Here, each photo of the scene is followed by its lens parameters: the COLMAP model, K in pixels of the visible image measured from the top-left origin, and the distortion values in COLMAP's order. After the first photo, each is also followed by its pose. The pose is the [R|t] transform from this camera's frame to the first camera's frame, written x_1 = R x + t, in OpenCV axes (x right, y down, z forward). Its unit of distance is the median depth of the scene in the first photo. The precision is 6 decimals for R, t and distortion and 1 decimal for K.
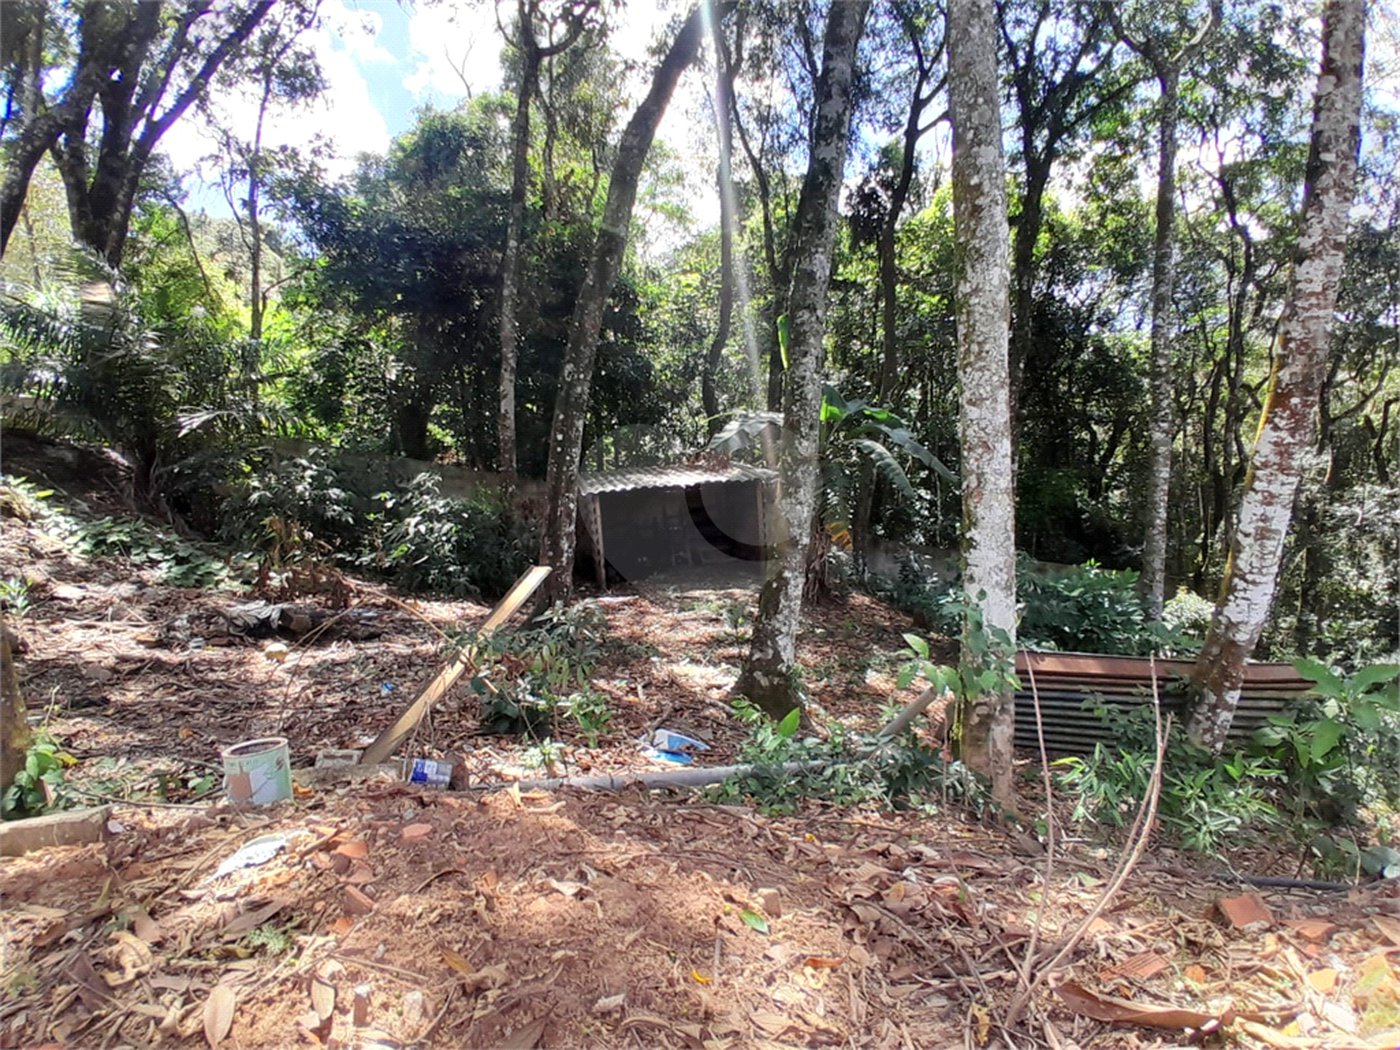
lens RADIAL K [[688.5, 0, 696.2], [0, 688.5, 517.2], [0, 0, 1]] dist [-0.021688, -0.024247]
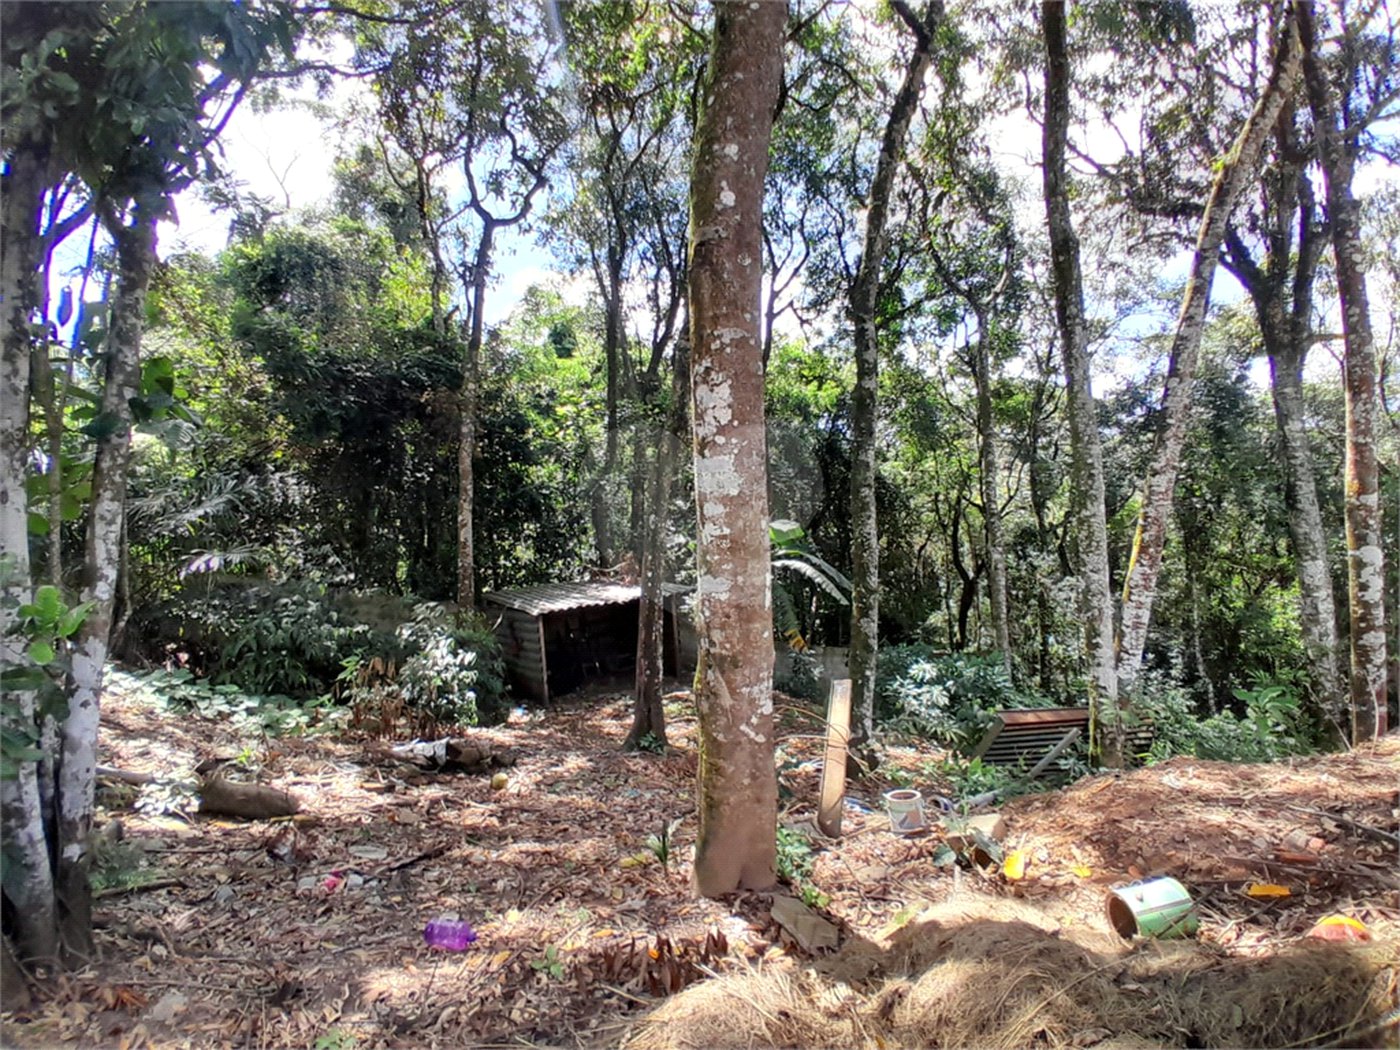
lens RADIAL K [[688.5, 0, 687.1], [0, 688.5, 520.7], [0, 0, 1]] dist [-0.021688, -0.024247]
pose [[0.934280, -0.000983, 0.356540, -0.690339], [0.050495, 0.990282, -0.129587, -0.060804], [-0.352947, 0.139074, 0.925250, -0.191544]]
